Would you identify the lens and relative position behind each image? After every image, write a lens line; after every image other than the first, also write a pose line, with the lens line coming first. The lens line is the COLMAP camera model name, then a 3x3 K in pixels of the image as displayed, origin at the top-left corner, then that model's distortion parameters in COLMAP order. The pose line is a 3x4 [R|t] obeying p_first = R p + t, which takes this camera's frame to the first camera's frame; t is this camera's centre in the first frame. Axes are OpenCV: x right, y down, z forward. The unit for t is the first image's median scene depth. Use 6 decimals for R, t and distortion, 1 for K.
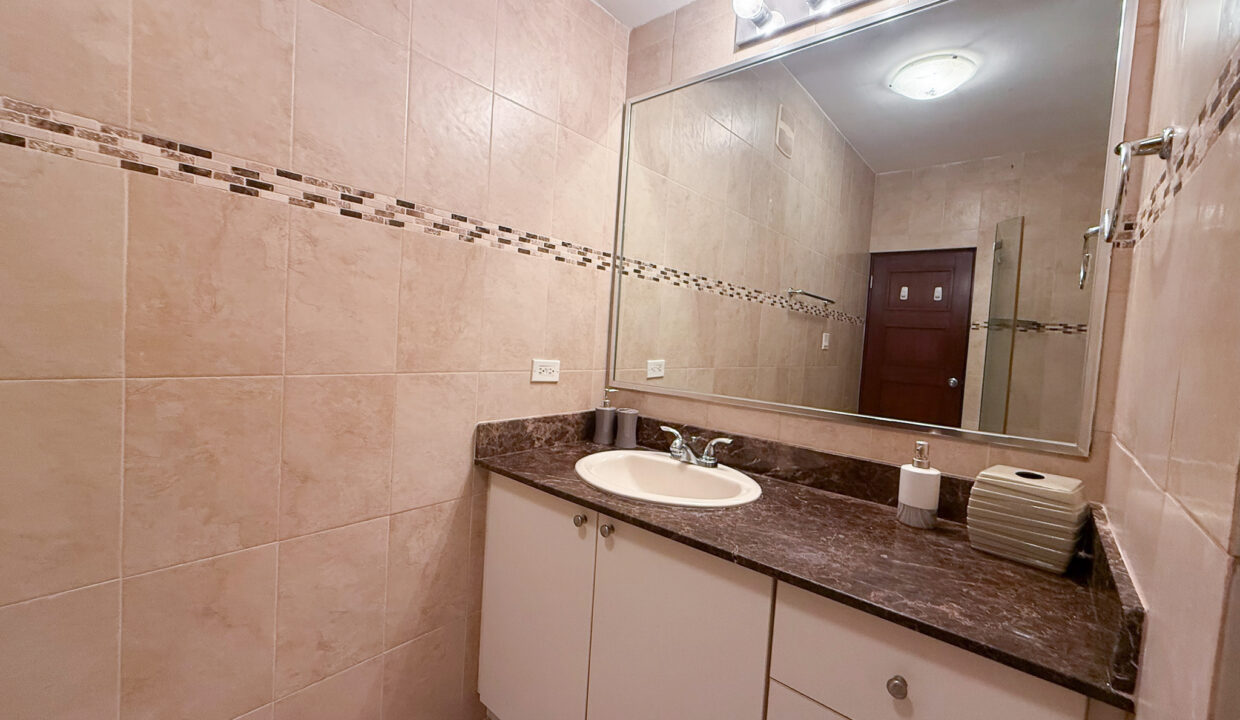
lens RADIAL K [[491.7, 0, 620.0], [0, 491.7, 360.0], [0, 0, 1]] dist [-0.000023, 0.000212]
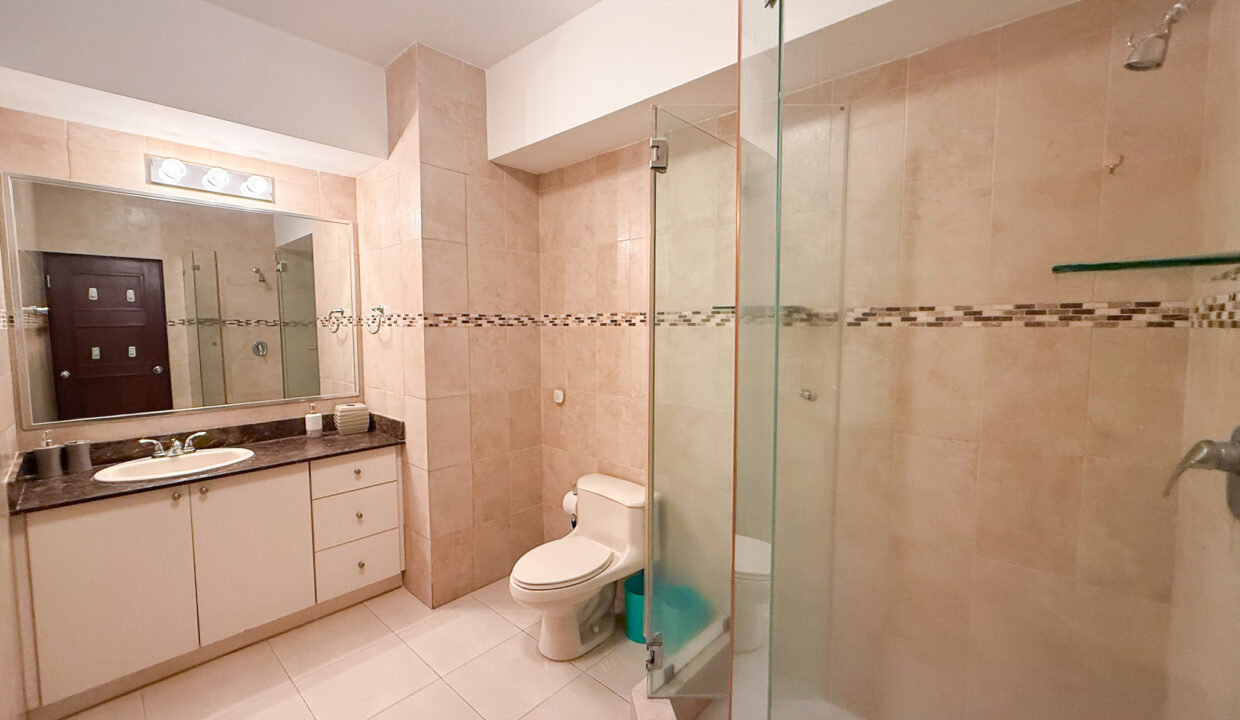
lens RADIAL K [[491.7, 0, 620.0], [0, 491.7, 360.0], [0, 0, 1]] dist [-0.000023, 0.000212]
pose [[0.038752, -0.134856, 0.990107, -1.356634], [0.053787, 0.989696, 0.132695, -0.231487], [-0.997800, 0.048113, 0.045607, -0.514858]]
